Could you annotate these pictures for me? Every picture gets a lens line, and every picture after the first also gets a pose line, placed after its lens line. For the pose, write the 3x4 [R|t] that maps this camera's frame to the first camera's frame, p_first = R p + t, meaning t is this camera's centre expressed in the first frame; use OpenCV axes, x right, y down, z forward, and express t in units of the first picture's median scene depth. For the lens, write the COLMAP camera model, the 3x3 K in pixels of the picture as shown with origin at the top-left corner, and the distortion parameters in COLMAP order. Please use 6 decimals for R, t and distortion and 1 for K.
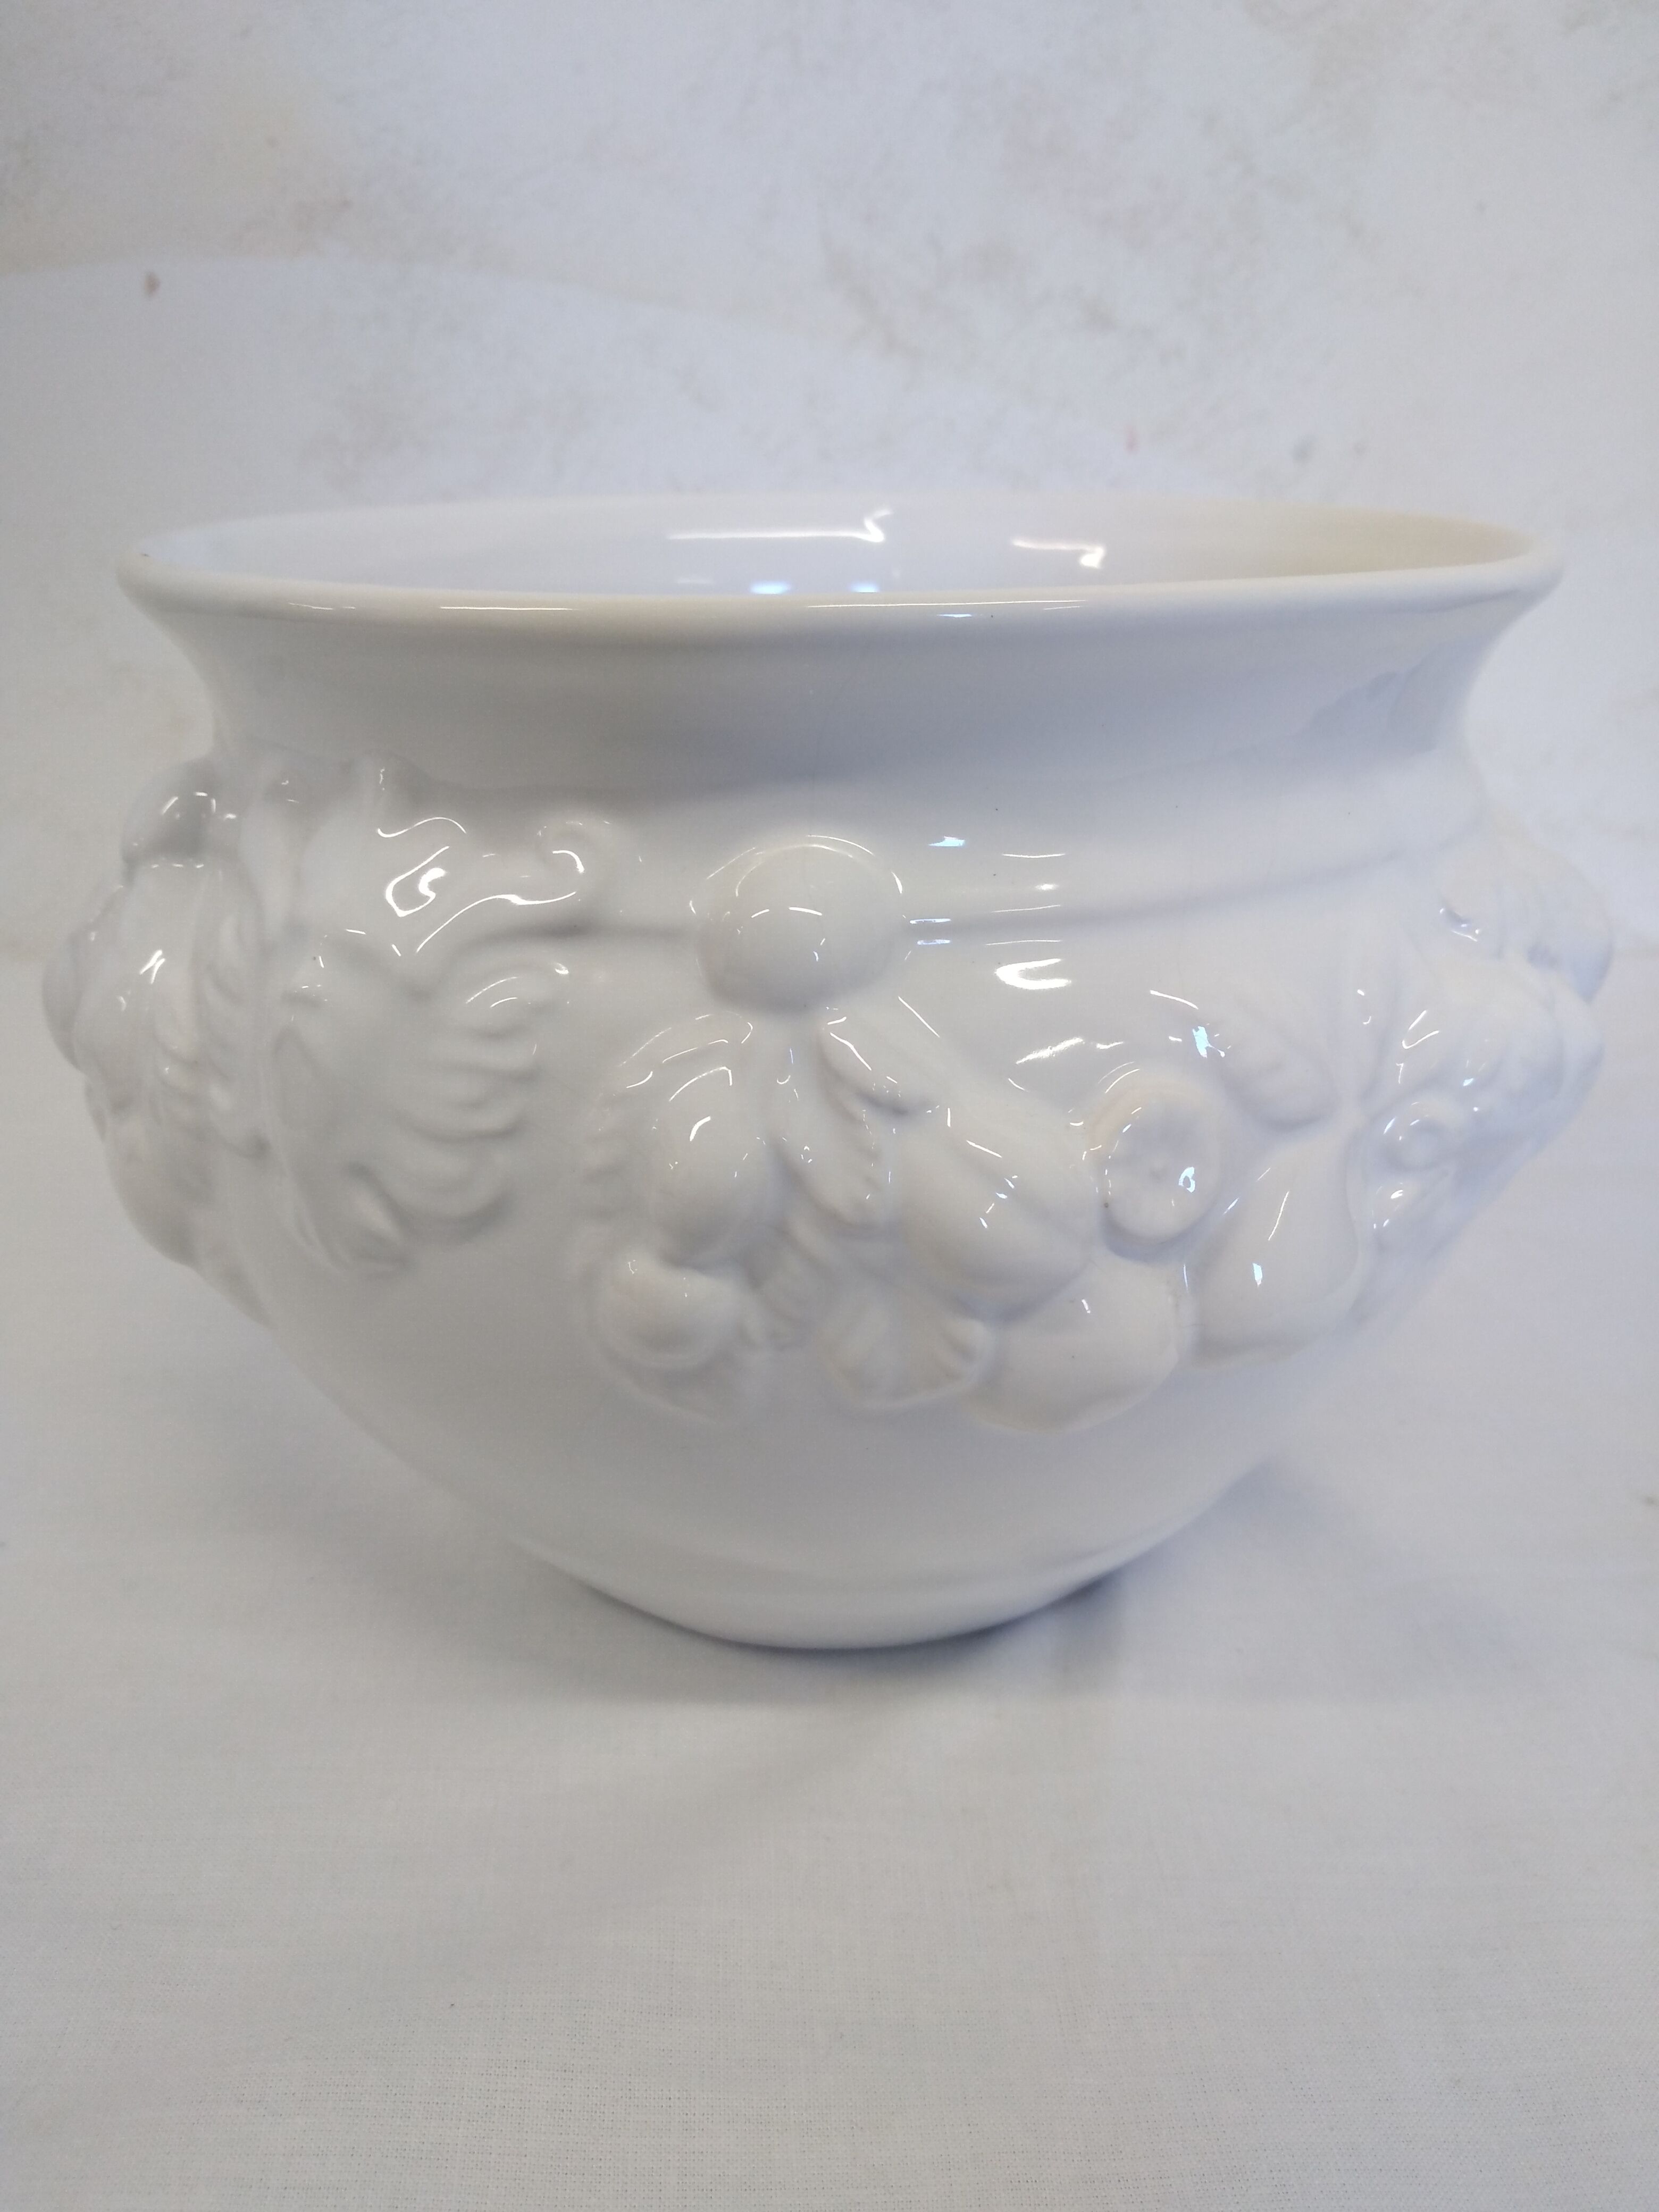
lens RADIAL K [[1863.7, 0, 830.4], [0, 1863.7, 1071.0], [0, 0, 1]] dist [-0.037804, -0.029125]
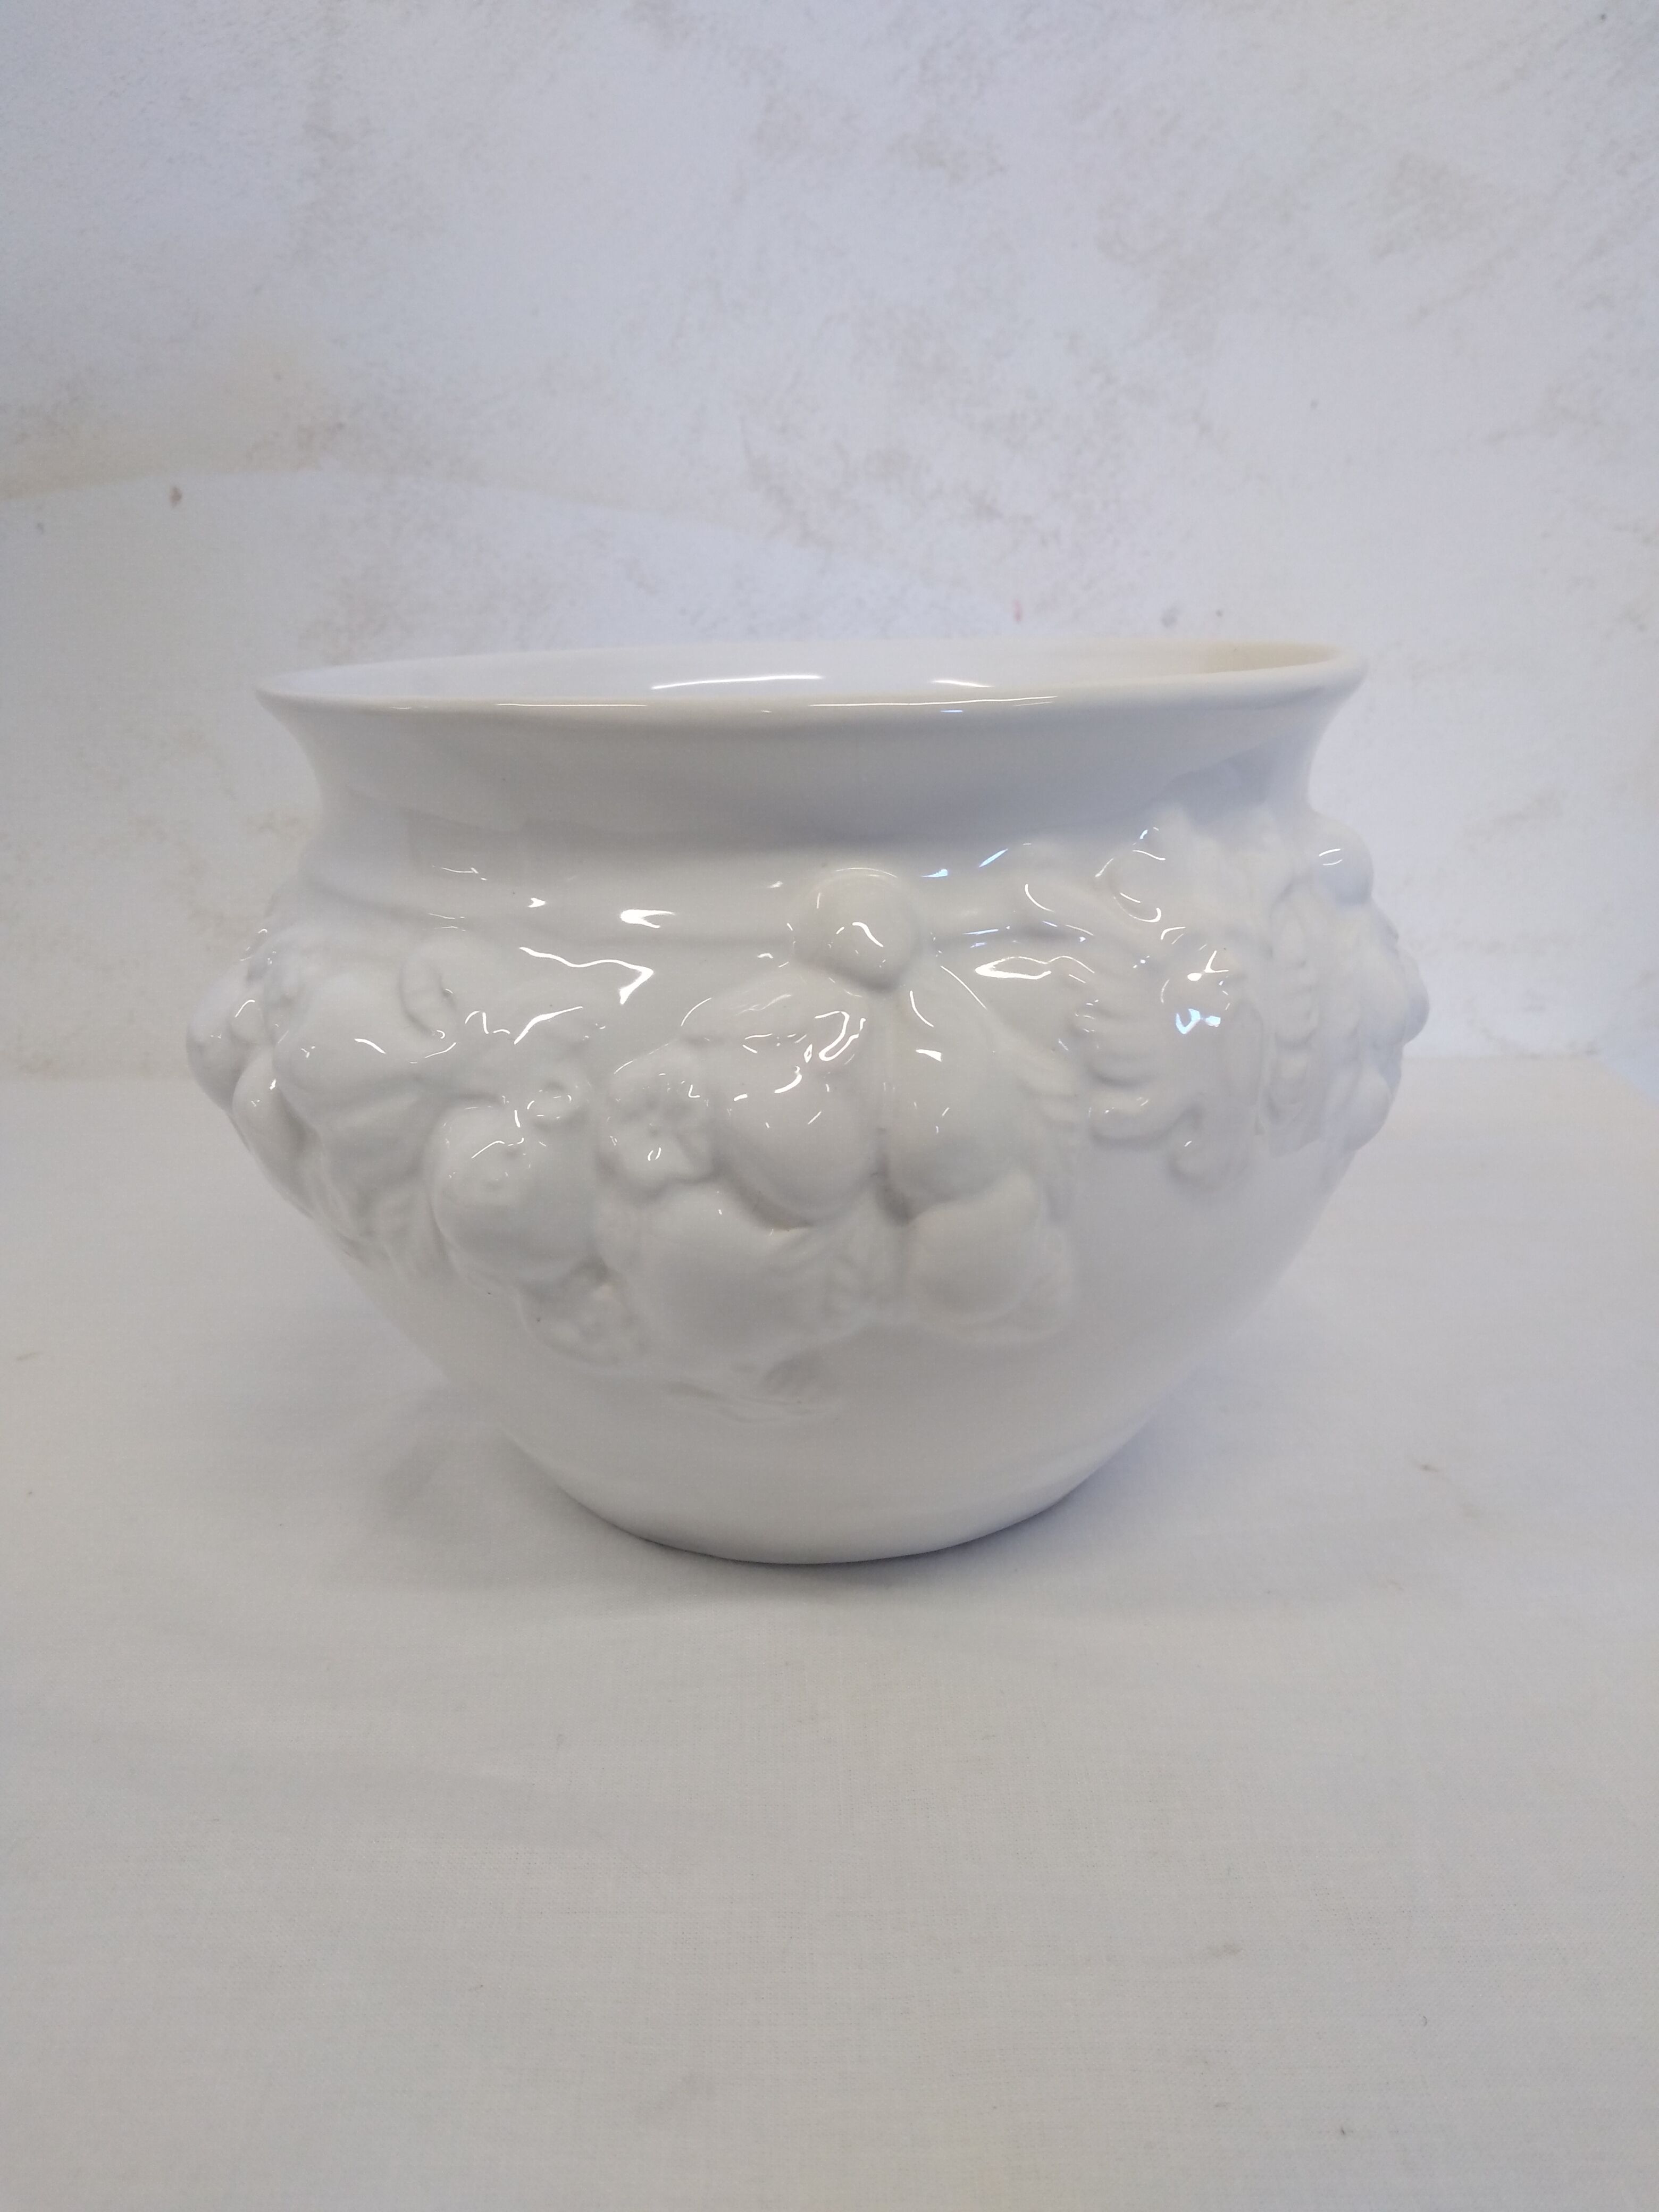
lens RADIAL K [[1863.7, 0, 808.2], [0, 1863.7, 1093.9], [0, 0, 1]] dist [-0.037804, -0.029125]
pose [[0.999454, -0.012189, -0.030719, 0.067840], [0.009276, 0.995598, -0.093261, 0.066802], [0.031720, 0.092925, 0.995168, -0.128666]]
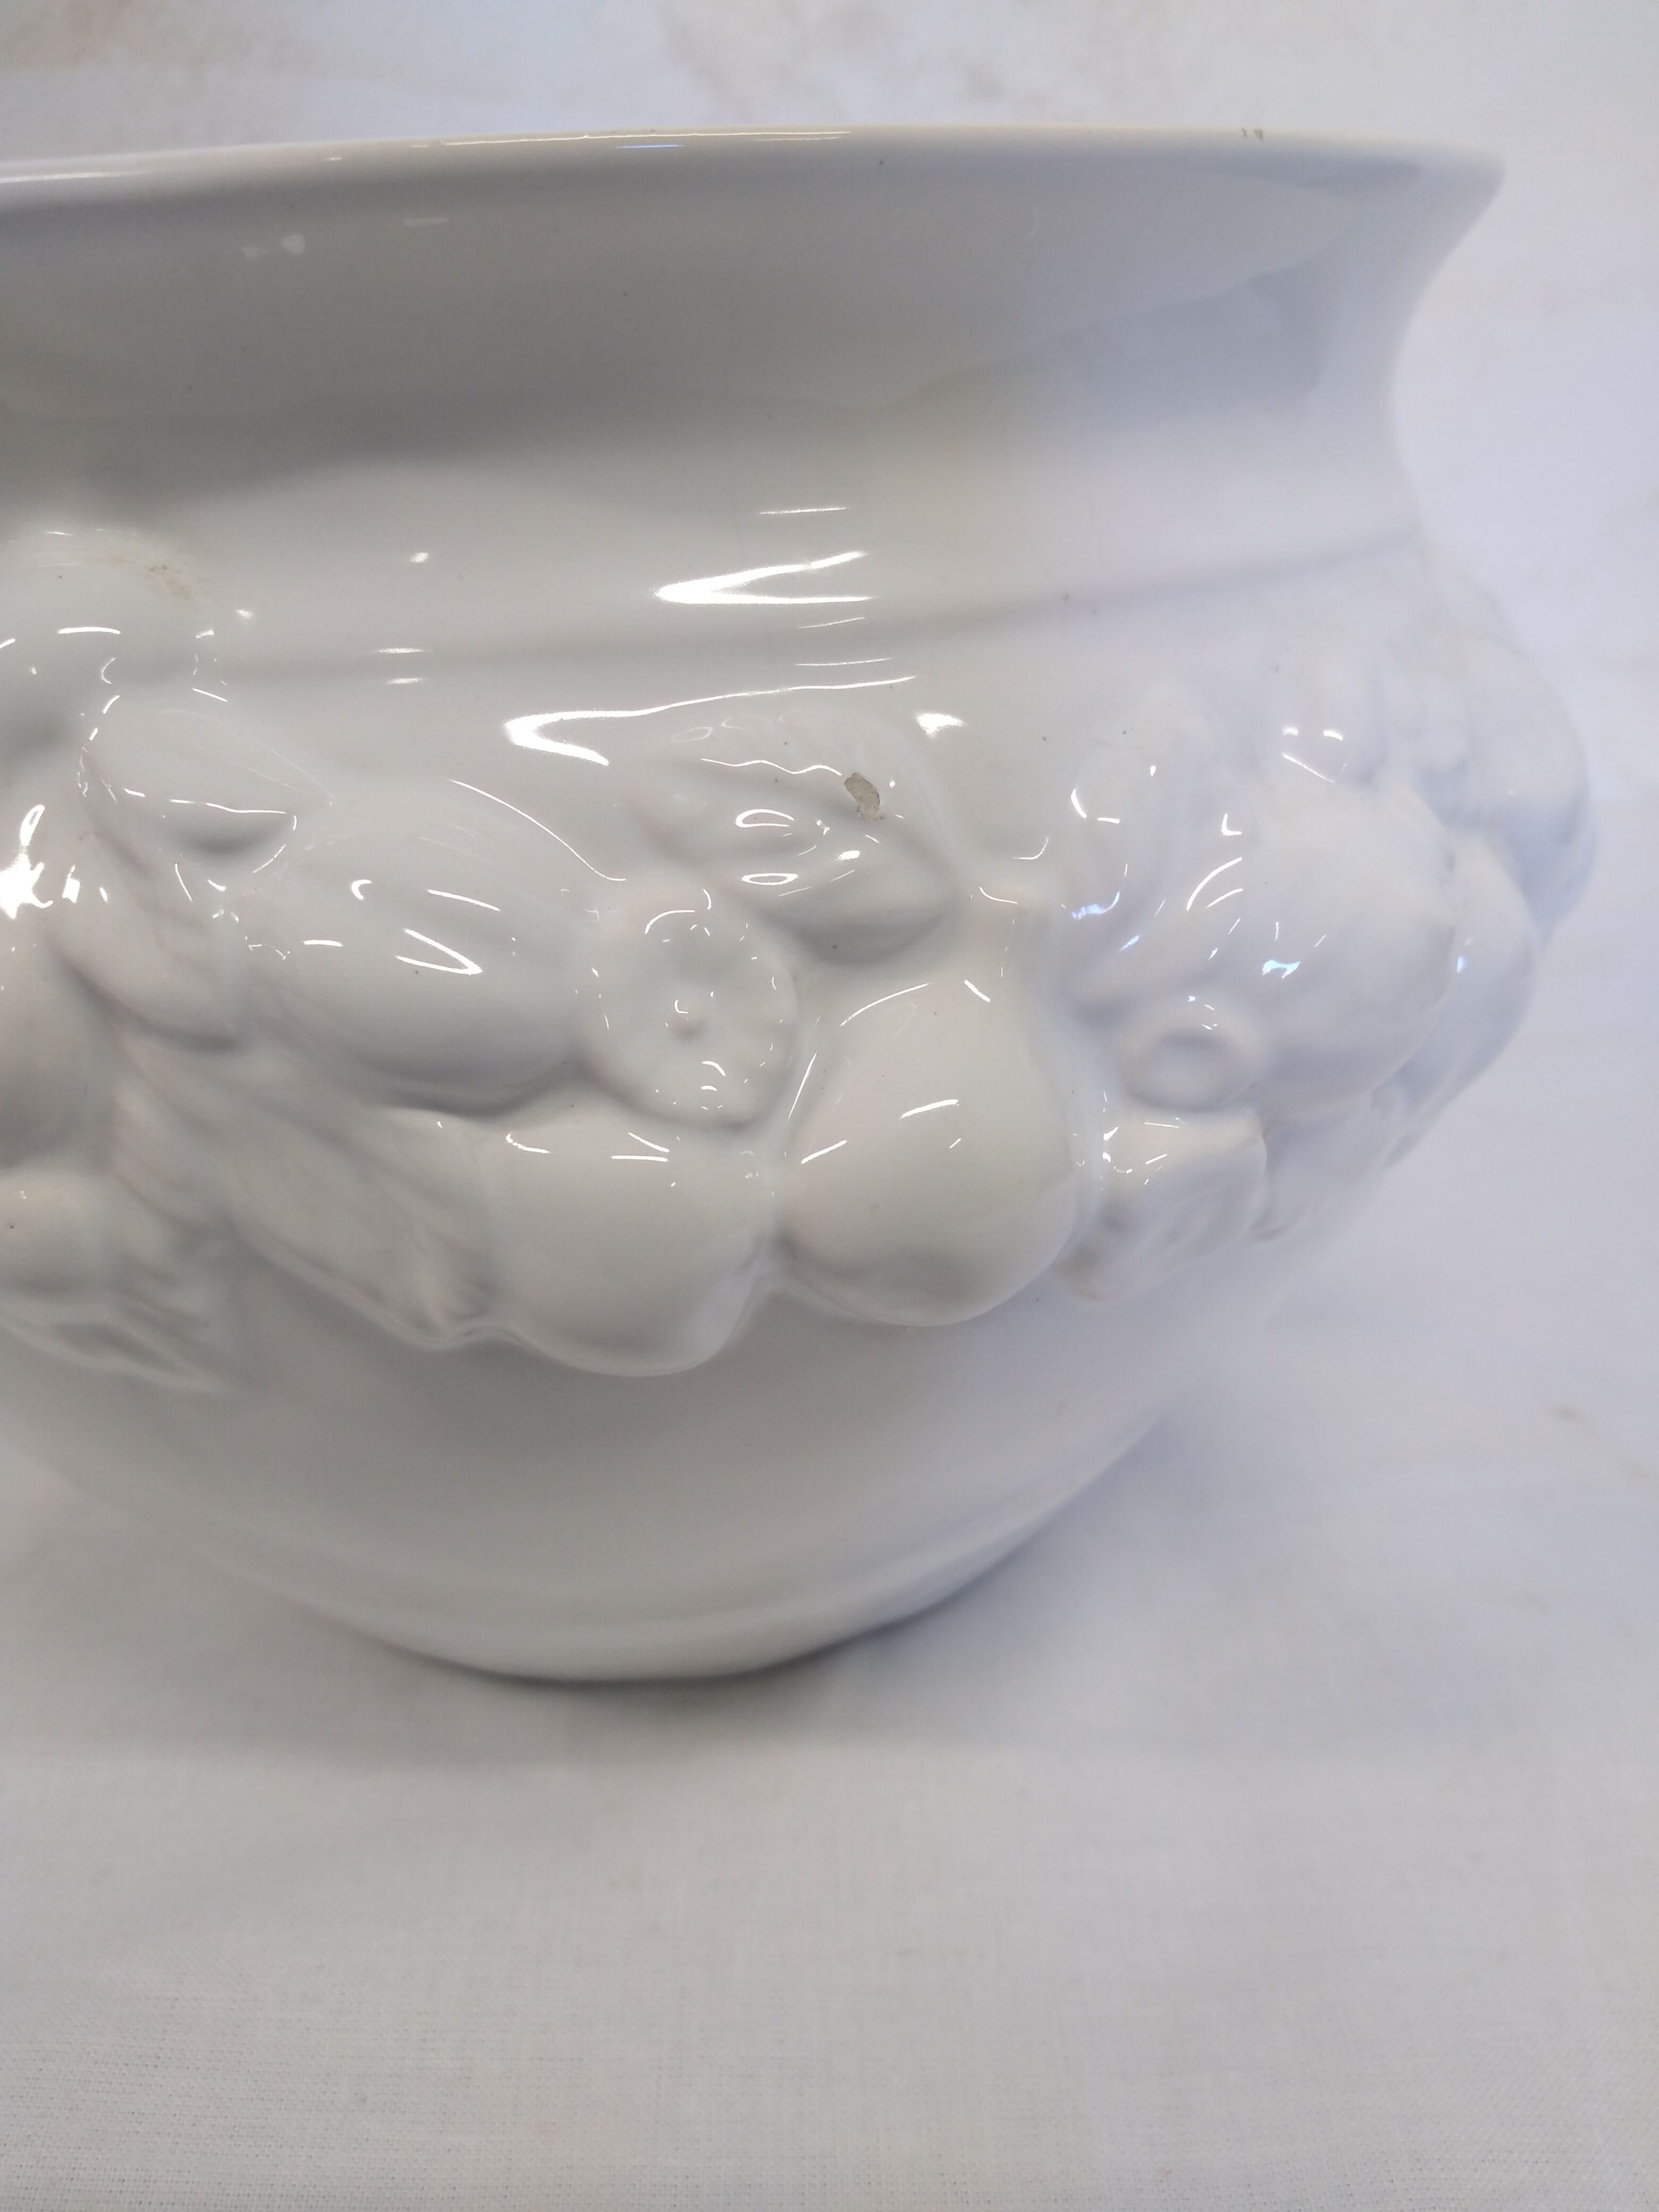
lens RADIAL K [[1863.7, 0, 845.3], [0, 1863.7, 1120.8], [0, 0, 1]] dist [-0.037804, -0.029125]
pose [[0.998441, -0.026398, -0.049174, 0.113114], [0.028620, 0.998575, 0.045042, 0.038933], [0.047914, -0.046379, 0.997774, 0.117437]]
